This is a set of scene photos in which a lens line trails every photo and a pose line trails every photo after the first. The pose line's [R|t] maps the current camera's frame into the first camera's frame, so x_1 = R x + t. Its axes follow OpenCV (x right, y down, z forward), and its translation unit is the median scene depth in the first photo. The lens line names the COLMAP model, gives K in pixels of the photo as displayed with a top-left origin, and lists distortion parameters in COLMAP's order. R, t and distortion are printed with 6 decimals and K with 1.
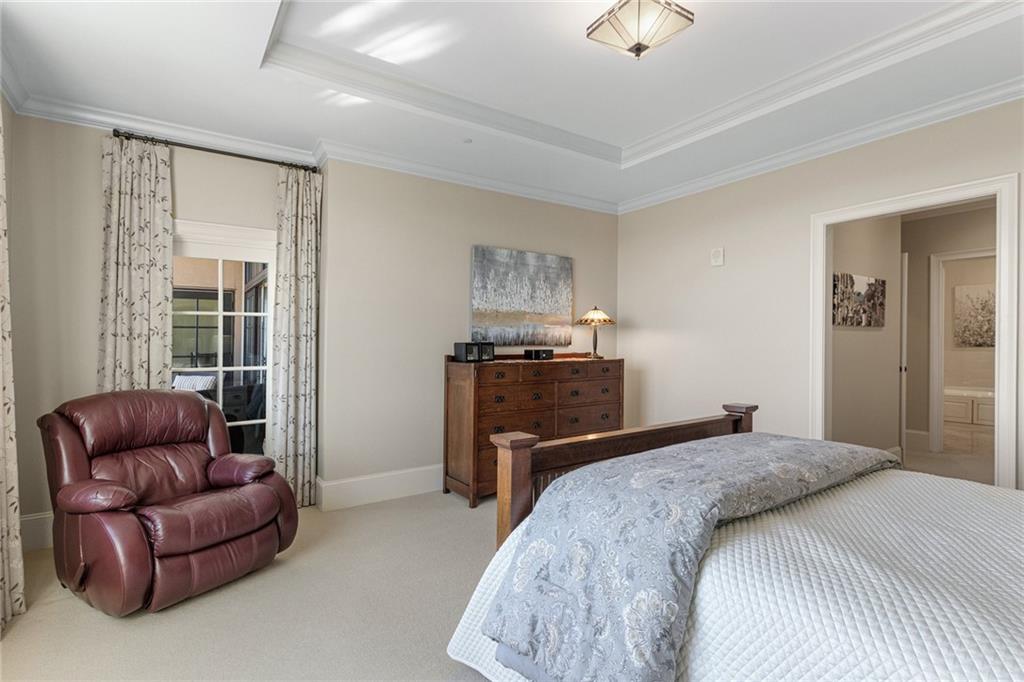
lens RADIAL K [[494.3, 0, 524.5], [0, 494.3, 341.0], [0, 0, 1]] dist [0.013882, 0.000184]
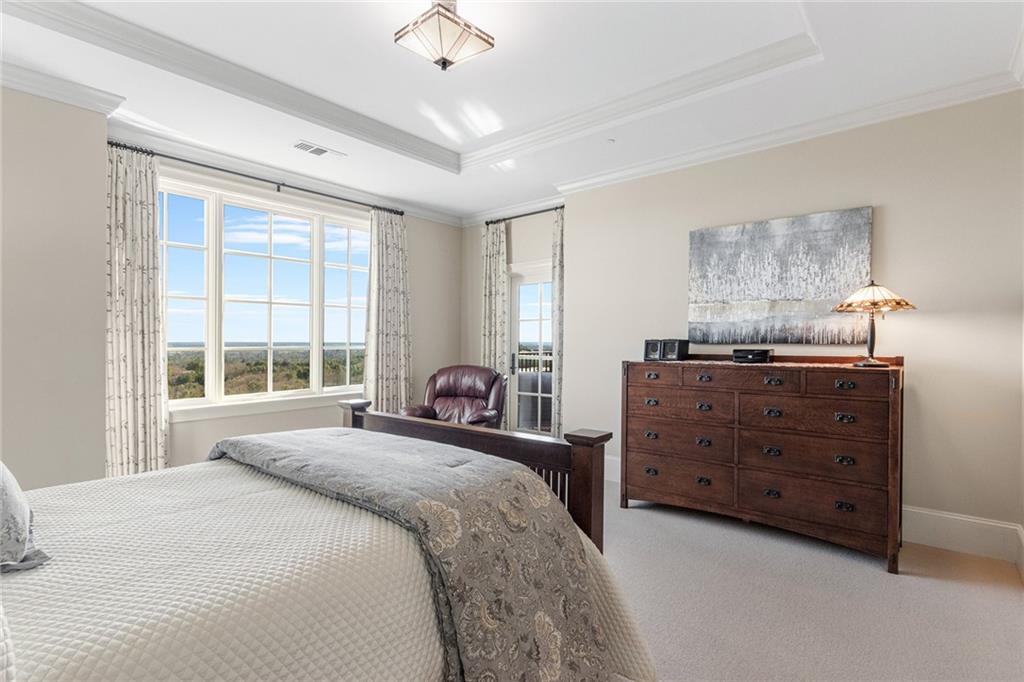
lens RADIAL K [[494.3, 0, 524.5], [0, 494.3, 341.0], [0, 0, 1]] dist [0.013882, 0.000184]
pose [[0.277876, 0.003300, -0.960611, 0.666956], [0.001475, 0.999991, 0.003862, 0.001287], [0.960616, -0.002490, 0.277869, 0.453724]]
